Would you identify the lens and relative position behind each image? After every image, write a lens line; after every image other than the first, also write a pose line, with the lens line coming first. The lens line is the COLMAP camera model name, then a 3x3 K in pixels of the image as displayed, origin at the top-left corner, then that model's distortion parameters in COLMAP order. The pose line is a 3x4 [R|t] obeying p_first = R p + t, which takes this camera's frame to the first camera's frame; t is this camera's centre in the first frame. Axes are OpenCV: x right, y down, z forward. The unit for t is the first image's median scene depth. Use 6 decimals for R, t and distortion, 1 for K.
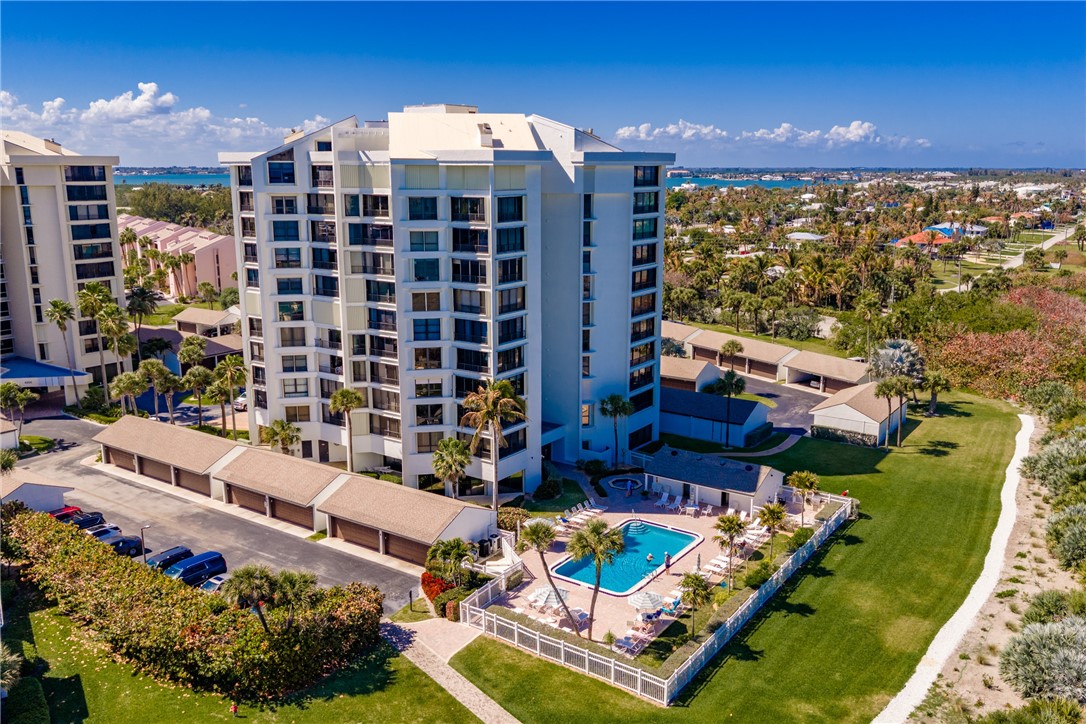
lens RADIAL K [[895.4, 0, 543.0], [0, 895.4, 362.0], [0, 0, 1]] dist [0.025679, -0.022869]
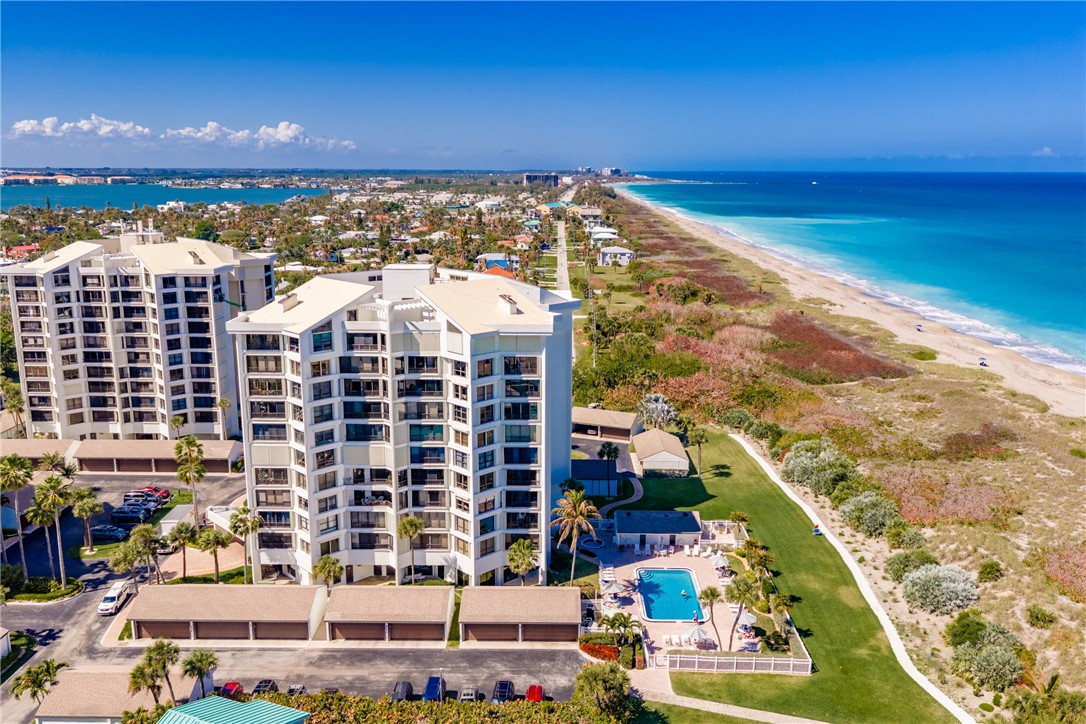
lens RADIAL K [[895.4, 0, 543.0], [0, 895.4, 362.0], [0, 0, 1]] dist [0.025679, -0.022869]
pose [[0.832843, -0.115528, 0.541318, -0.693193], [0.117525, 0.992585, 0.031019, -0.192494], [-0.540888, 0.037785, 0.840245, -0.108478]]
